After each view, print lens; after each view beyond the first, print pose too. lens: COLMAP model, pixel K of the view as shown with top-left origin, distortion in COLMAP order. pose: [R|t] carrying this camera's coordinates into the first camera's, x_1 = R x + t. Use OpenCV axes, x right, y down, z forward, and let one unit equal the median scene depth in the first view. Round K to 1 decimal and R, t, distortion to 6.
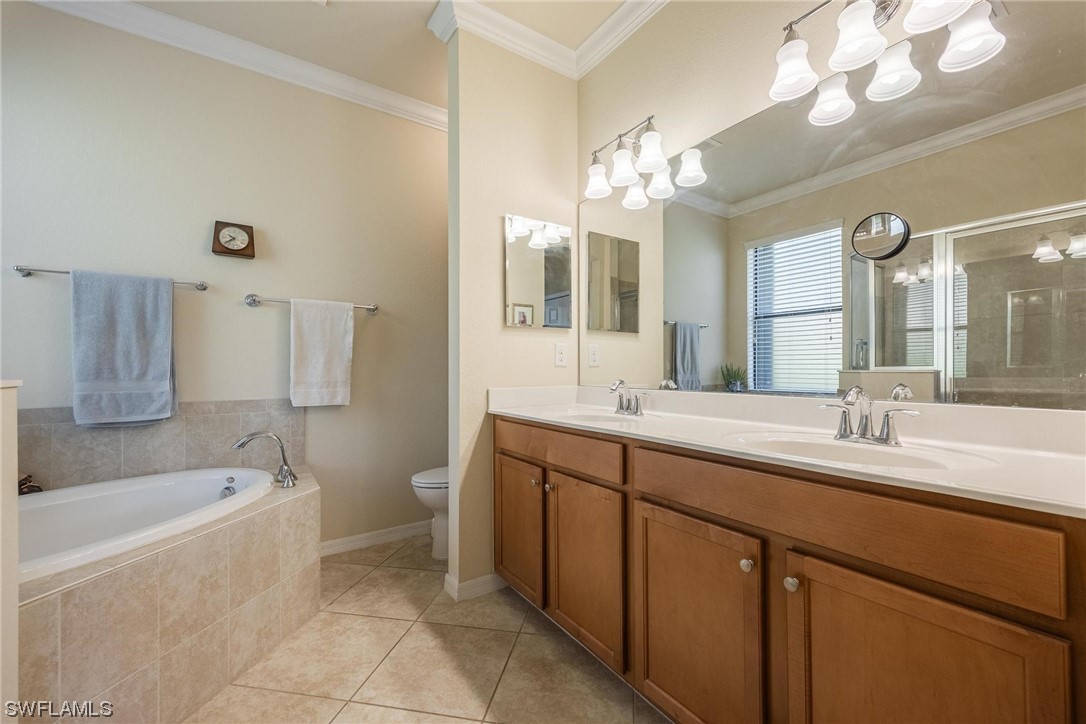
lens RADIAL K [[451.9, 0, 543.6], [0, 451.9, 367.1], [0, 0, 1]] dist [0.004269, 0.000119]
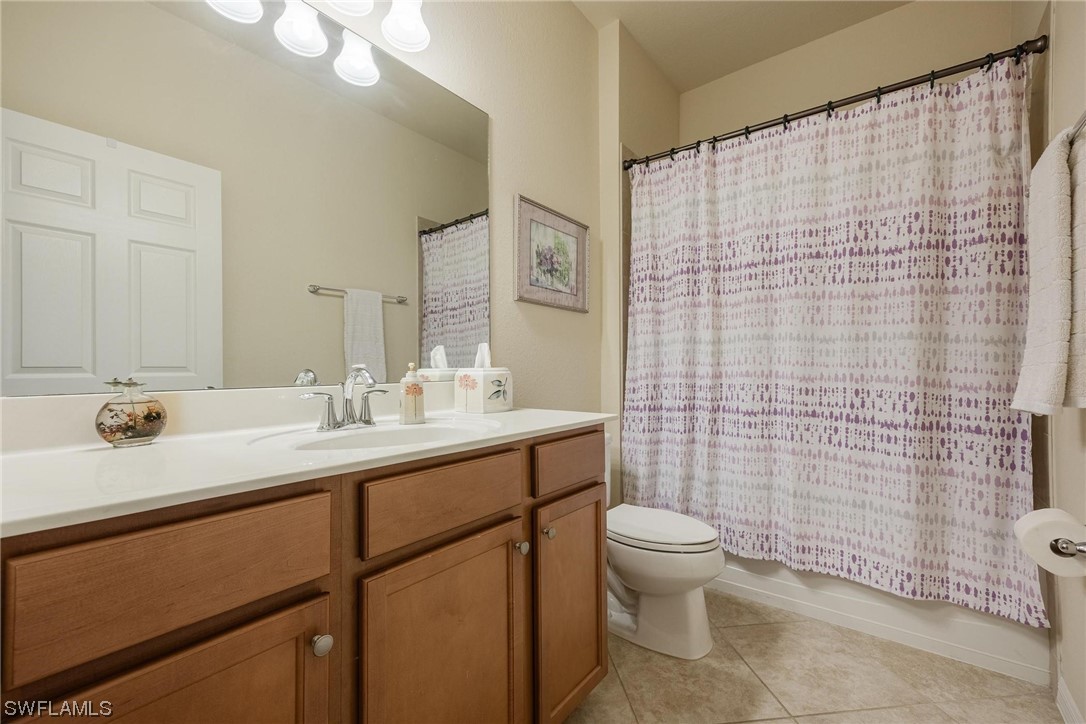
lens RADIAL K [[451.9, 0, 543.6], [0, 451.9, 367.1], [0, 0, 1]] dist [0.004269, 0.000119]
pose [[-0.316282, -0.001134, 0.948664, -0.402468], [-0.002335, 0.999997, 0.000417, 0.028648], [-0.948662, -0.002084, -0.316284, 0.951066]]
